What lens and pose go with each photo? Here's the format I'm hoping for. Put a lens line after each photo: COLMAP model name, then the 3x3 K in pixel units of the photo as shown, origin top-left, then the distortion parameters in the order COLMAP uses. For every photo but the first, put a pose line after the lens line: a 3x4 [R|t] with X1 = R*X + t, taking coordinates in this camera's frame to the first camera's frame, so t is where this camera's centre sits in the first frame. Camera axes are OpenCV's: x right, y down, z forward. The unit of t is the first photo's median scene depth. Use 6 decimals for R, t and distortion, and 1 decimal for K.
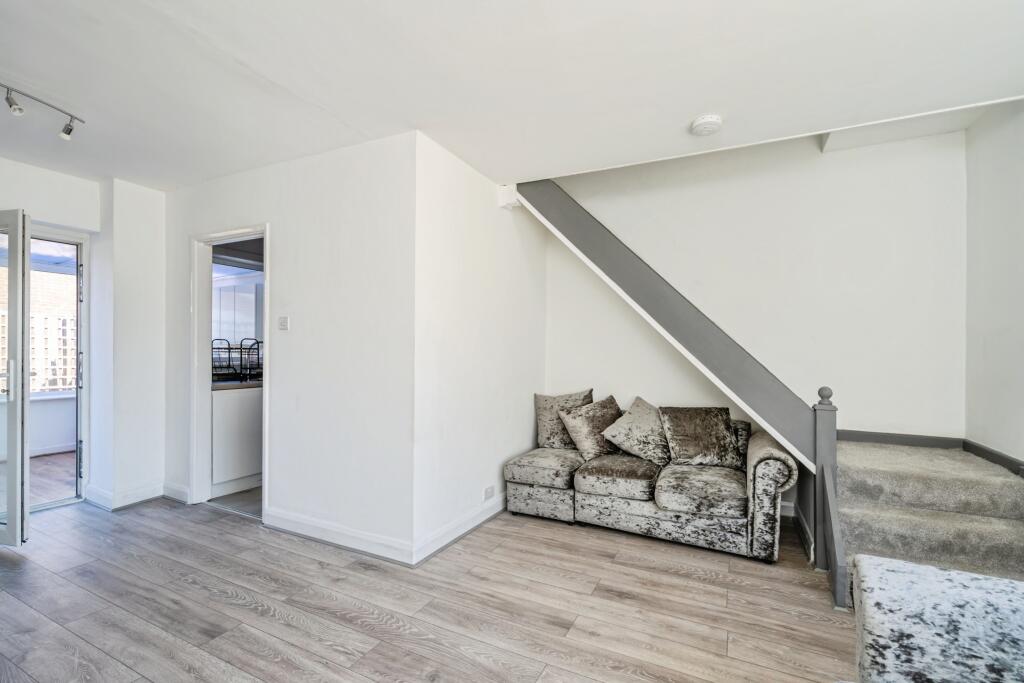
lens RADIAL K [[463.1, 0, 513.1], [0, 463.1, 352.1], [0, 0, 1]] dist [-0.000382, -0.000074]
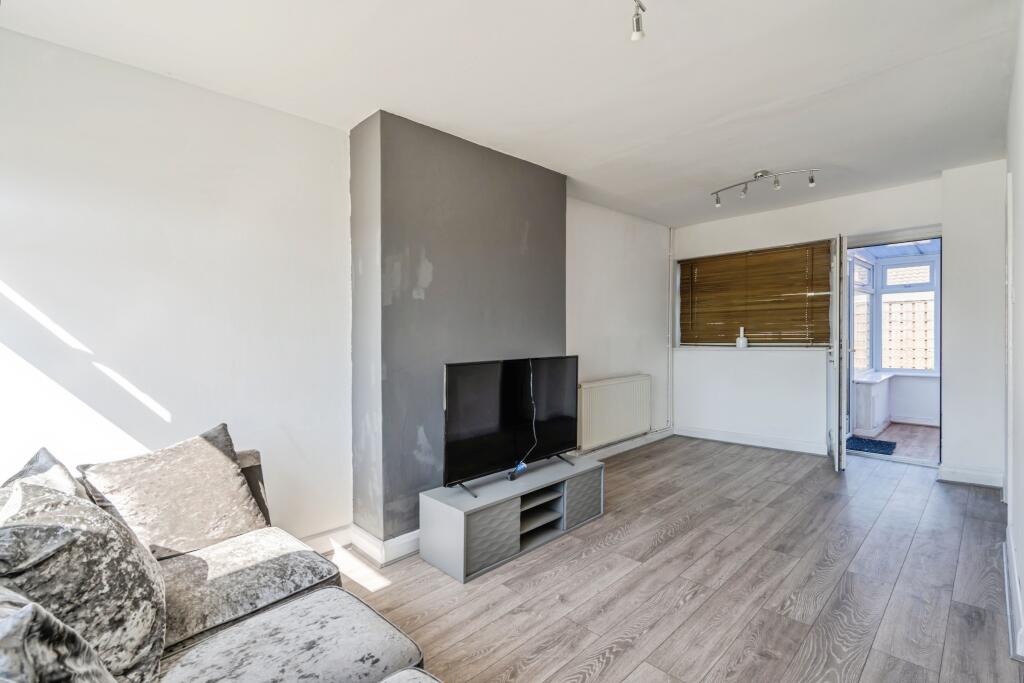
lens RADIAL K [[463.1, 0, 513.1], [0, 463.1, 352.1], [0, 0, 1]] dist [-0.000382, -0.000074]
pose [[-0.327058, 0.023594, -0.944710, 0.848944], [0.010684, 0.999717, 0.021269, 0.011319], [0.944944, -0.003138, -0.327217, 0.727595]]
